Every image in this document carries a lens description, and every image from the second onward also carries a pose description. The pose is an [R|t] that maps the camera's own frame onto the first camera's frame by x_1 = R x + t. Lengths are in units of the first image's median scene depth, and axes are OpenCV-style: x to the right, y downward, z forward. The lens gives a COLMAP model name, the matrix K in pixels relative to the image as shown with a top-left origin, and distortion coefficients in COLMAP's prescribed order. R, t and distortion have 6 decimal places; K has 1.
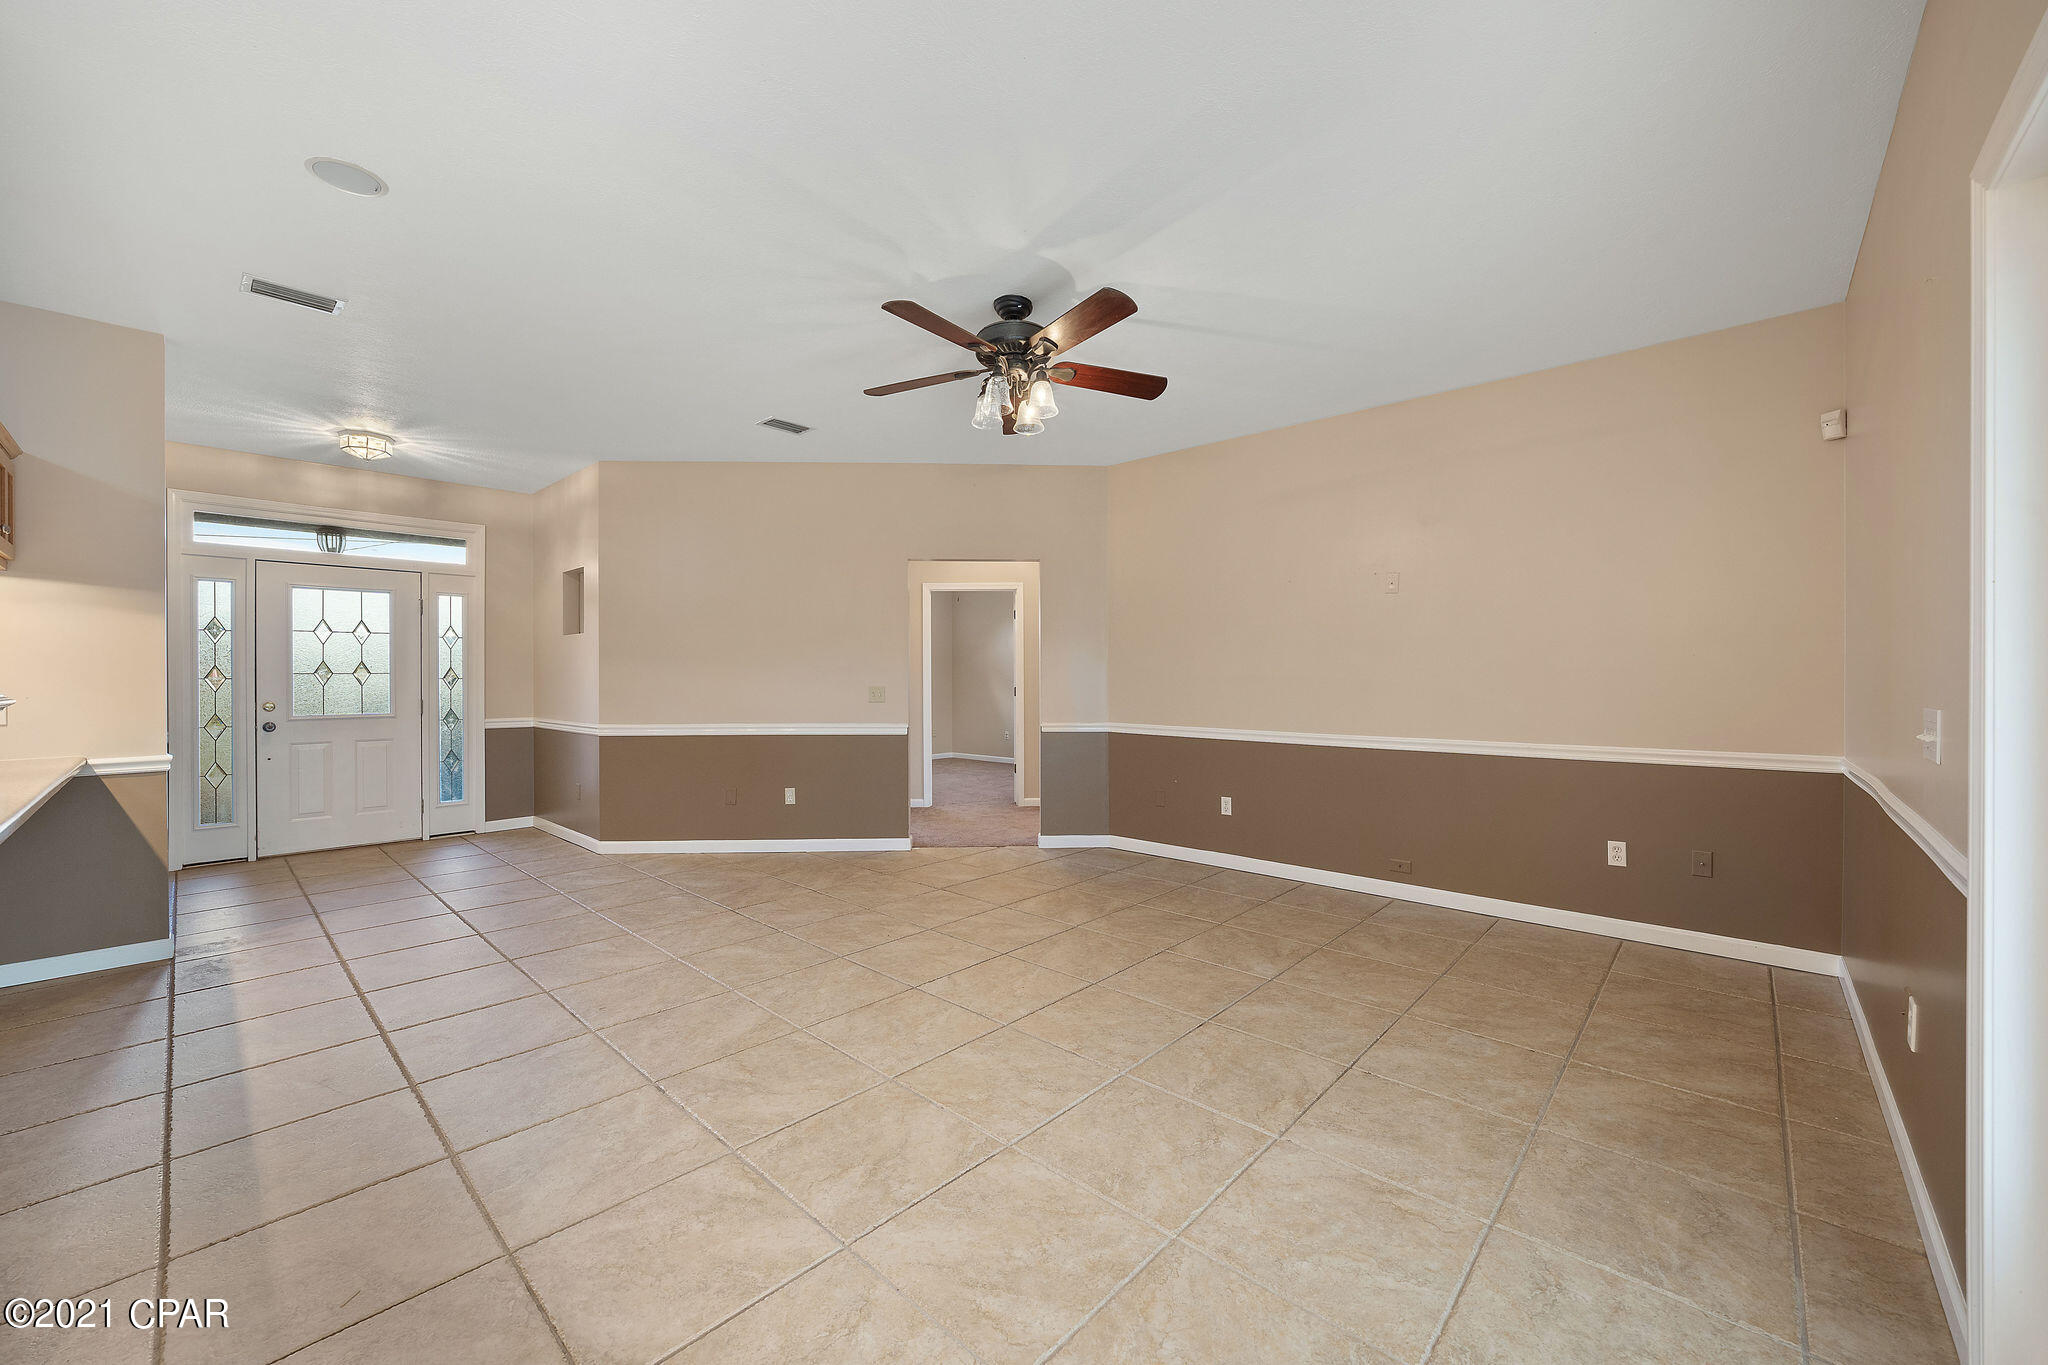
lens RADIAL K [[799.0, 0, 1023.6], [0, 799.0, 682.1], [0, 0, 1]] dist [-0.009948, 0.002040]
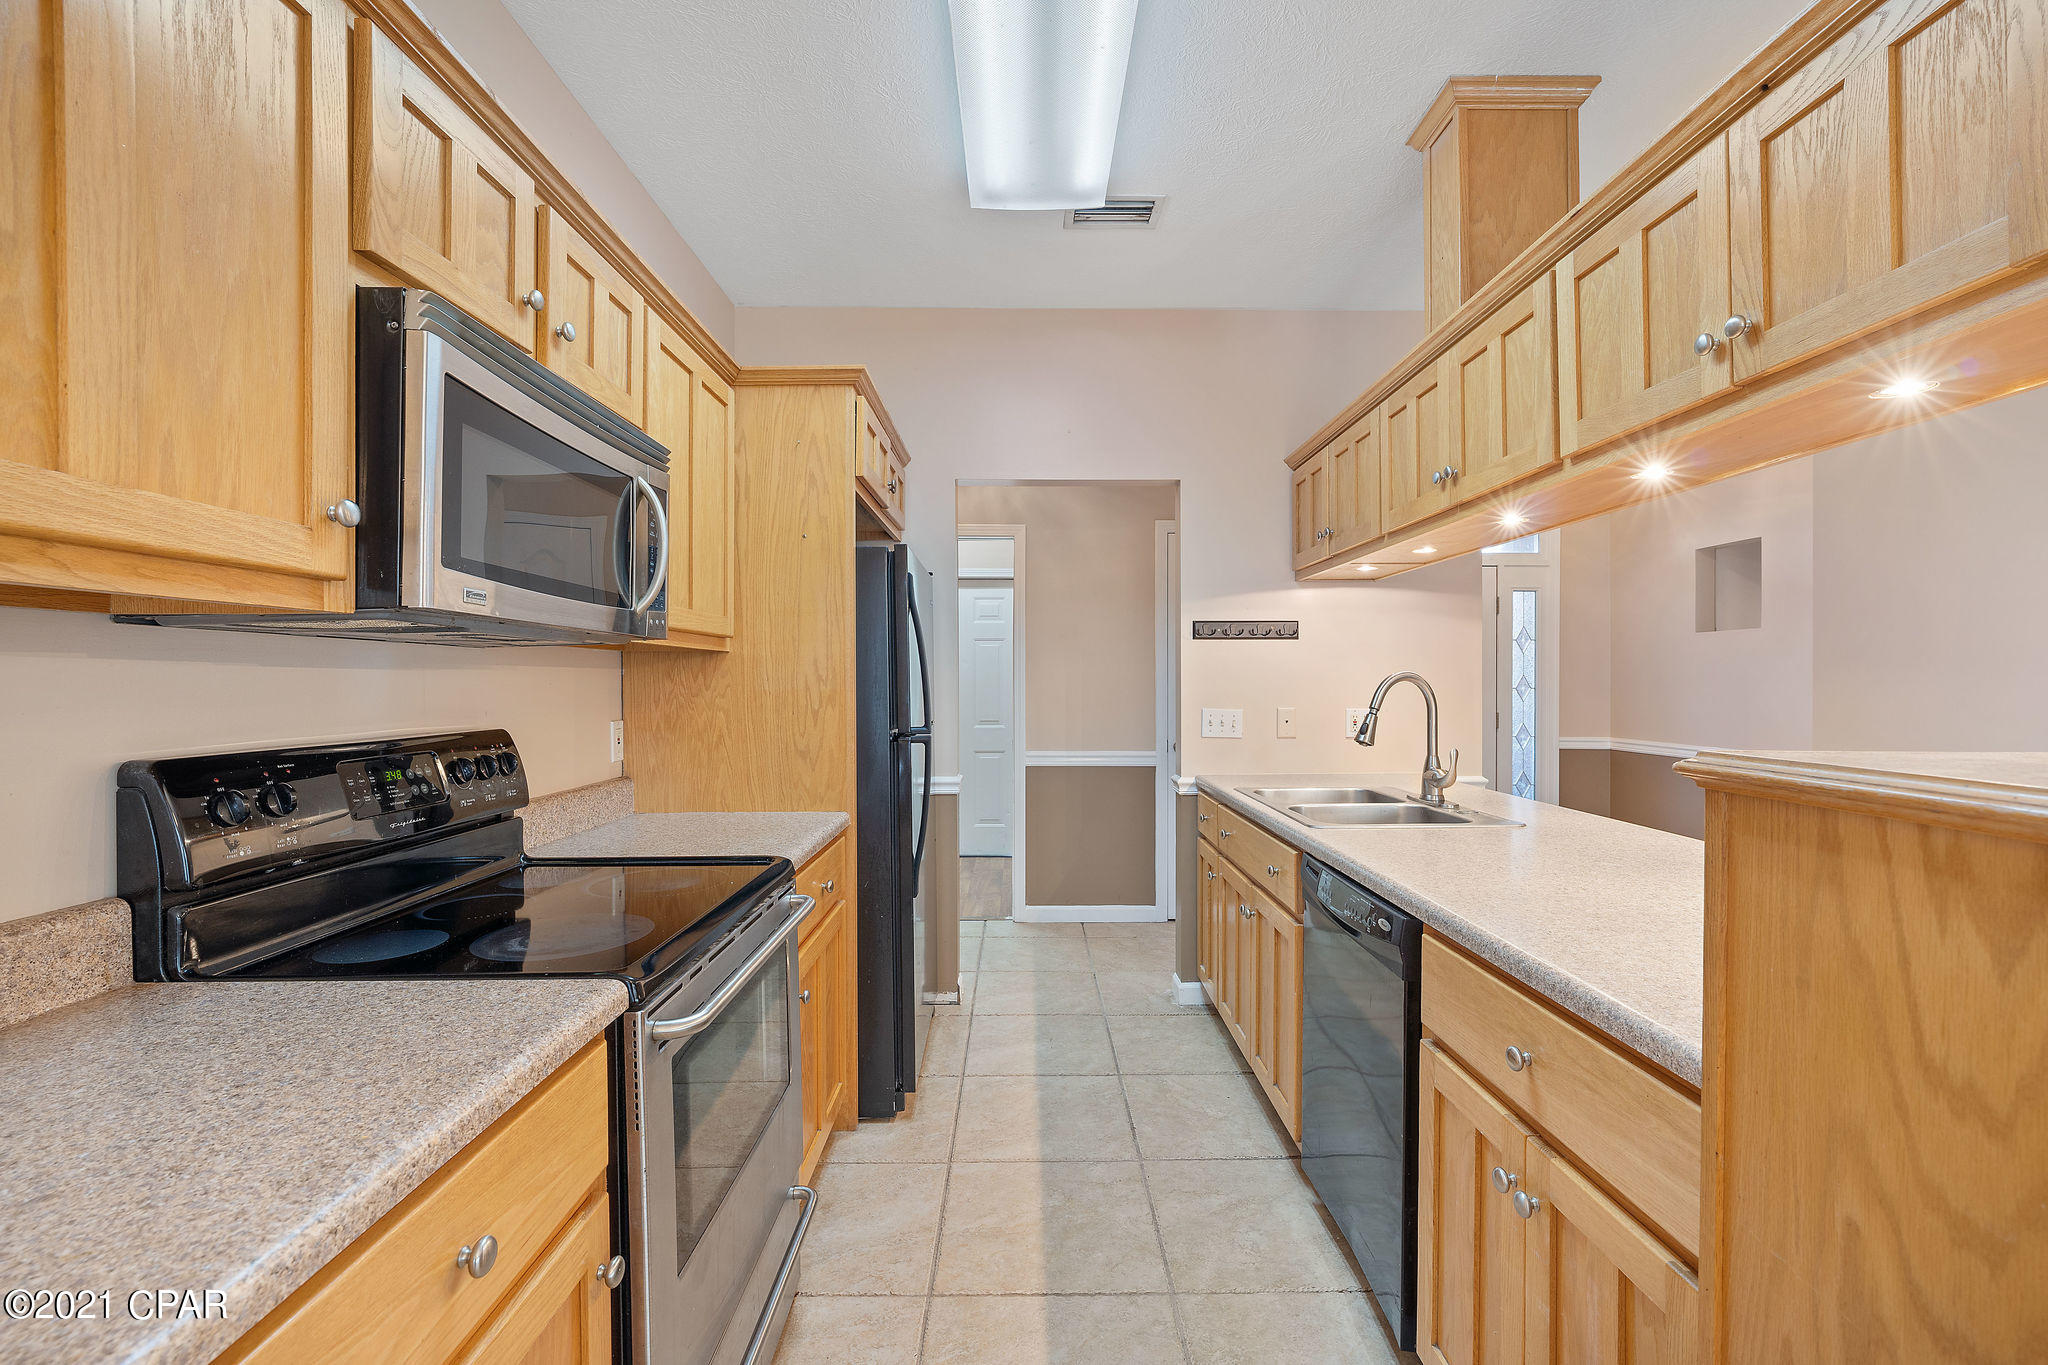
lens RADIAL K [[851.9, 0, 1027.5], [0, 851.9, 682.9], [0, 0, 1]] dist [-0.006377, 0.002009]
pose [[0.666547, 0.005907, -0.745440, -0.531680], [-0.010159, 0.999948, -0.001160, -0.003575], [0.745394, 0.008346, 0.666572, -0.044018]]
